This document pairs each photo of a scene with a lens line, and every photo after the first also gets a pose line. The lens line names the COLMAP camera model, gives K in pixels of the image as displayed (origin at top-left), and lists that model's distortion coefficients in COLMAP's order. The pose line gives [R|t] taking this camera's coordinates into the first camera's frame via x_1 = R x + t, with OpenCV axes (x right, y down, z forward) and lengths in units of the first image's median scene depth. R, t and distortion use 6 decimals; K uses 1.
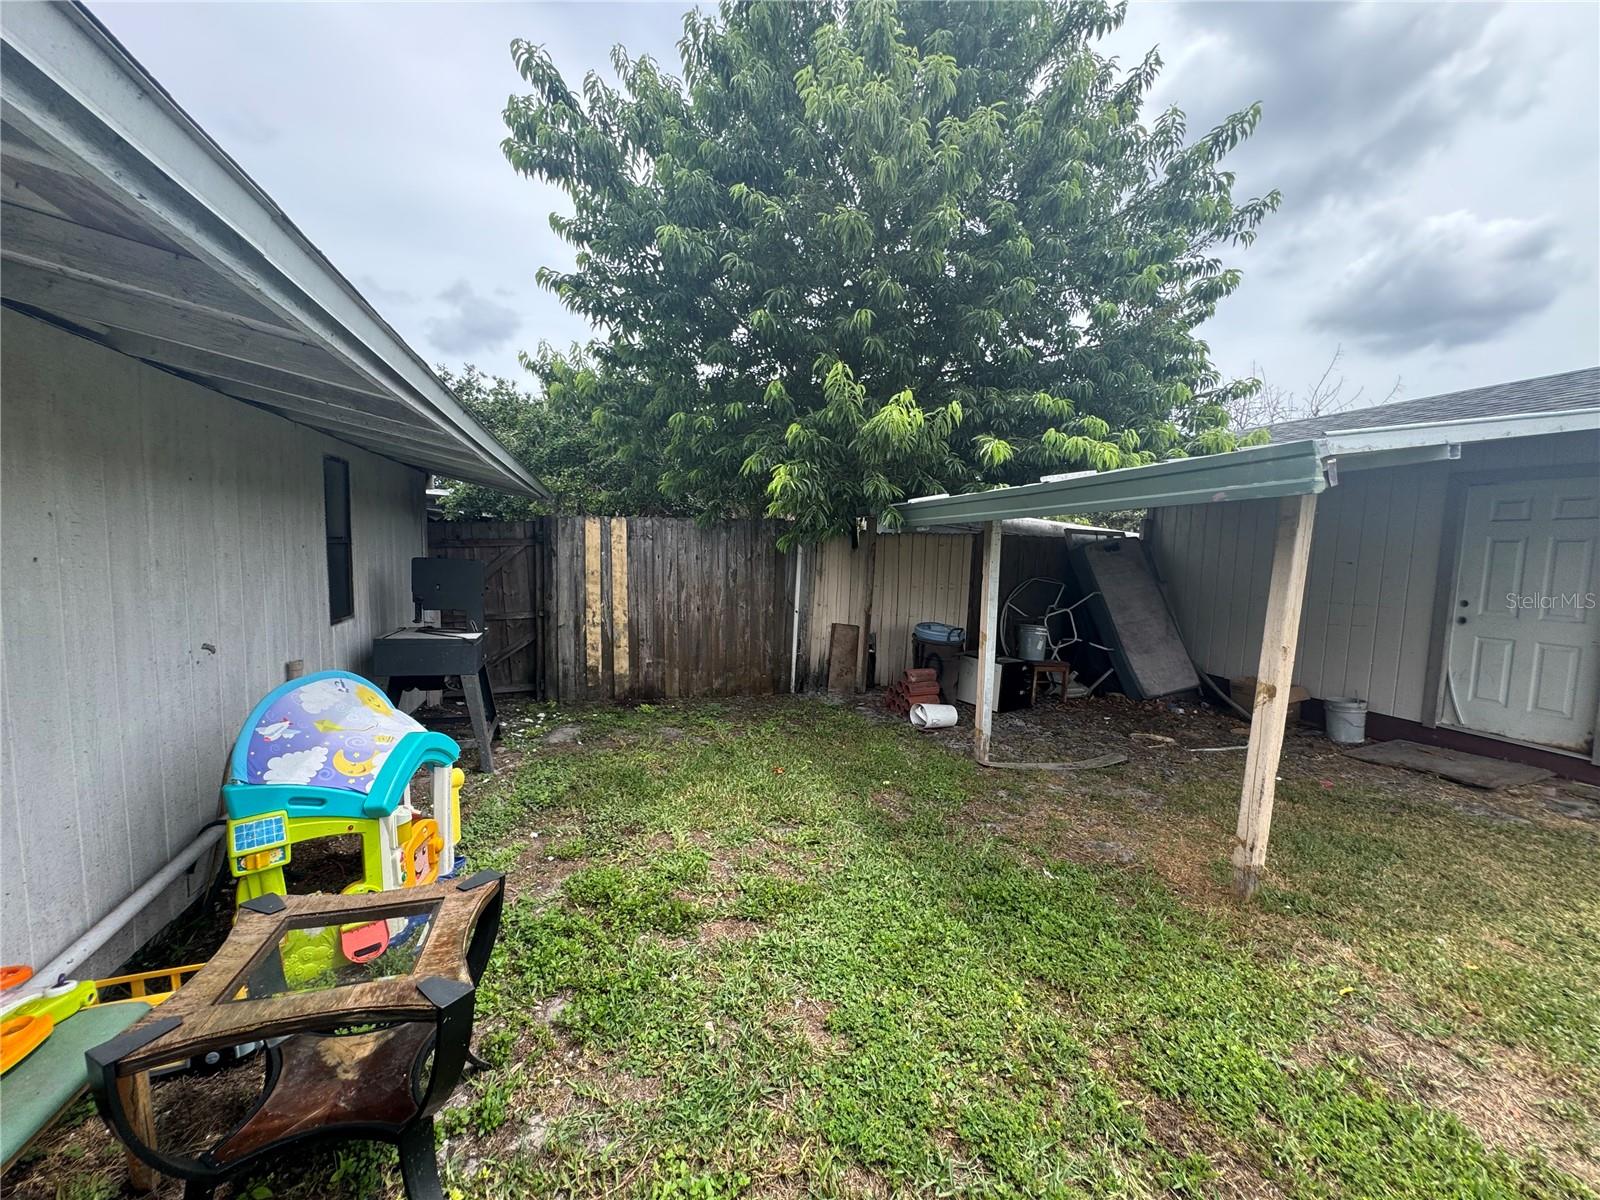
lens RADIAL K [[648.5, 0, 801.7], [0, 648.5, 606.9], [0, 0, 1]] dist [-0.001605, -0.000147]
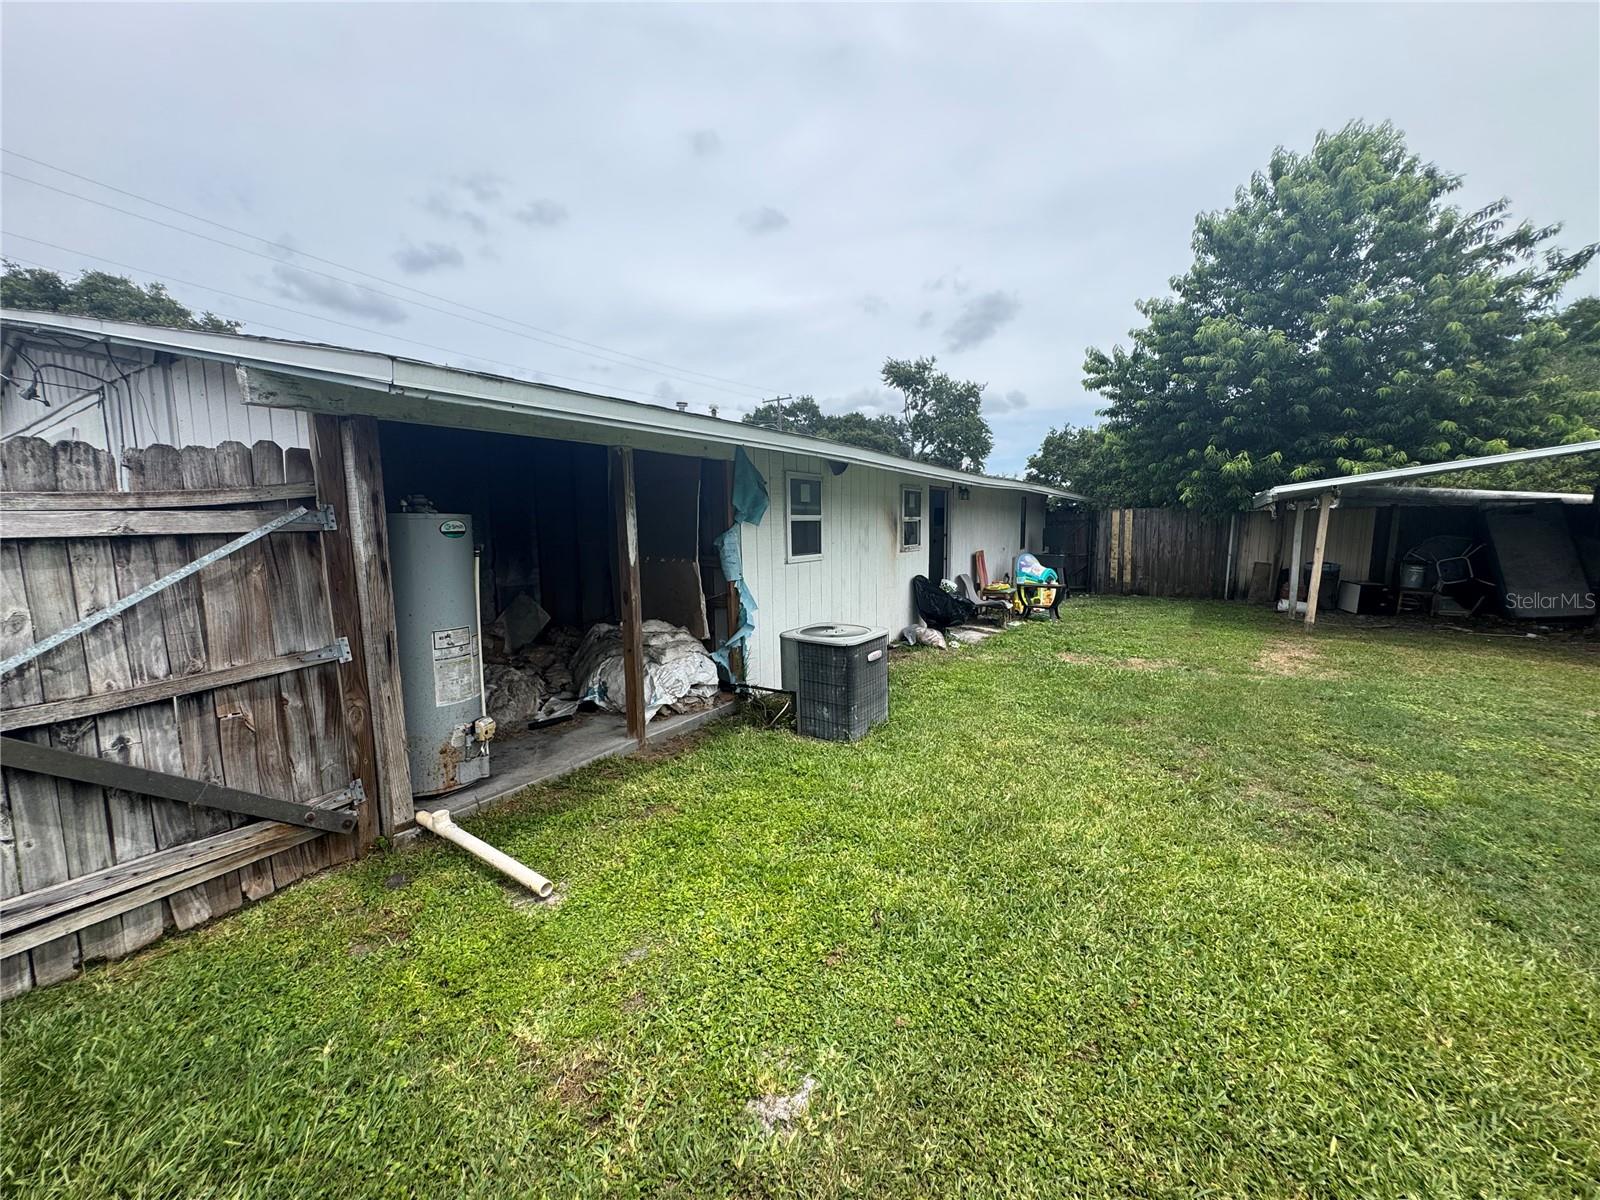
lens RADIAL K [[648.5, 0, 801.7], [0, 648.5, 606.9], [0, 0, 1]] dist [-0.001605, -0.000147]
pose [[0.663001, 0.065183, -0.745776, 0.613588], [-0.040585, 0.997867, 0.051136, 0.119153], [0.747518, -0.003636, 0.664232, -1.227163]]
